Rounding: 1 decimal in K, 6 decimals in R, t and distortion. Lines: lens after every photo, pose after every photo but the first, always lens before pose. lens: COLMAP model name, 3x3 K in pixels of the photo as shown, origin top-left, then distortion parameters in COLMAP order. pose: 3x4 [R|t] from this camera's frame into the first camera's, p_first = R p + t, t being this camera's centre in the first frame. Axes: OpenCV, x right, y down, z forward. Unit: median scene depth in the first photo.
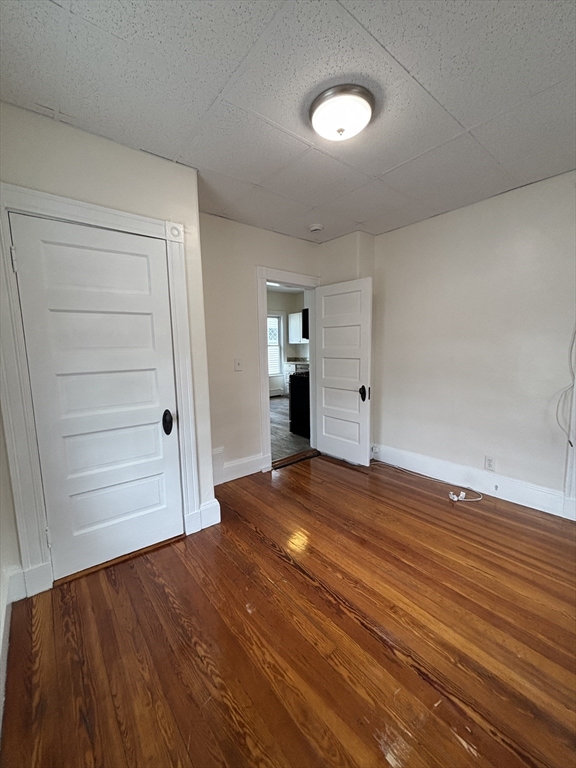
lens RADIAL K [[310.3, 0, 288.4], [0, 310.3, 382.5], [0, 0, 1]] dist [0.000980, 0.000197]
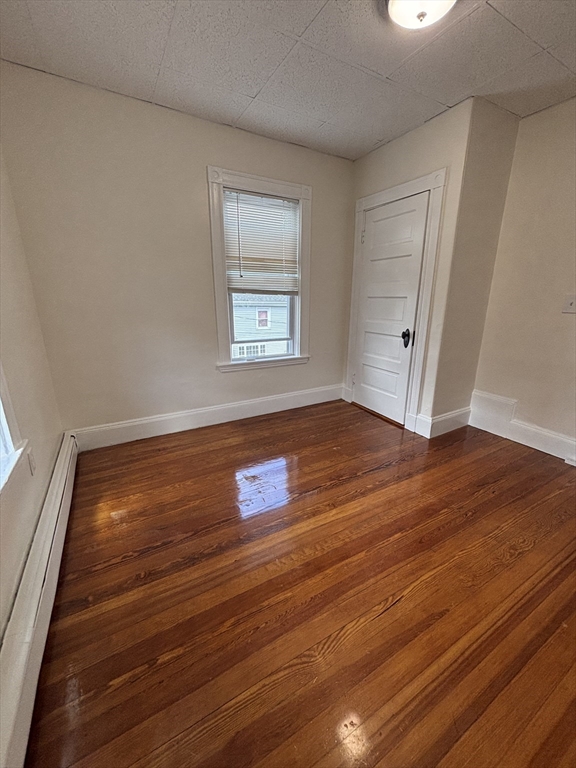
lens RADIAL K [[310.3, 0, 288.4], [0, 310.3, 382.5], [0, 0, 1]] dist [0.000980, 0.000197]
pose [[-0.157665, 0.284826, -0.945524, 1.157958], [-0.119503, 0.944960, 0.304583, -0.046384], [0.980235, 0.161015, -0.114950, 0.767684]]
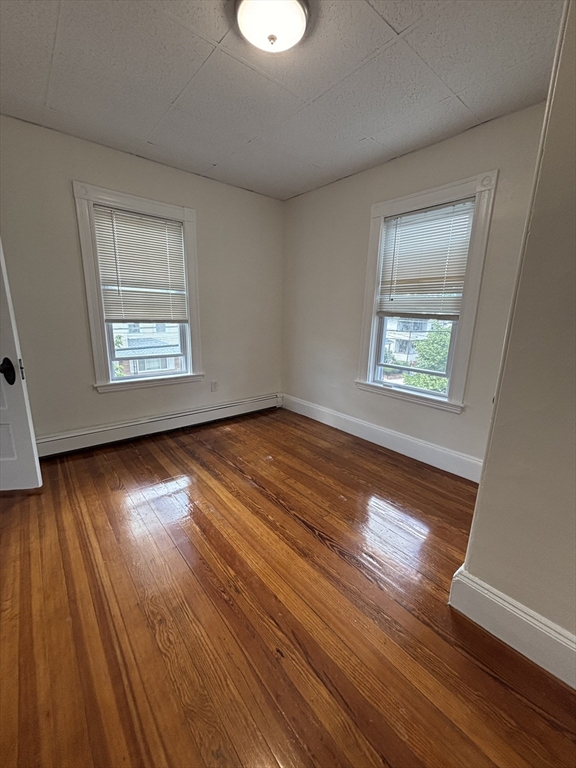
lens RADIAL K [[310.3, 0, 288.4], [0, 310.3, 382.5], [0, 0, 1]] dist [0.000980, 0.000197]
pose [[-0.999852, -0.000476, -0.017174, 0.119091], [-0.006262, 0.940945, 0.338503, -0.176578], [0.015999, 0.338560, -0.940809, 1.822711]]
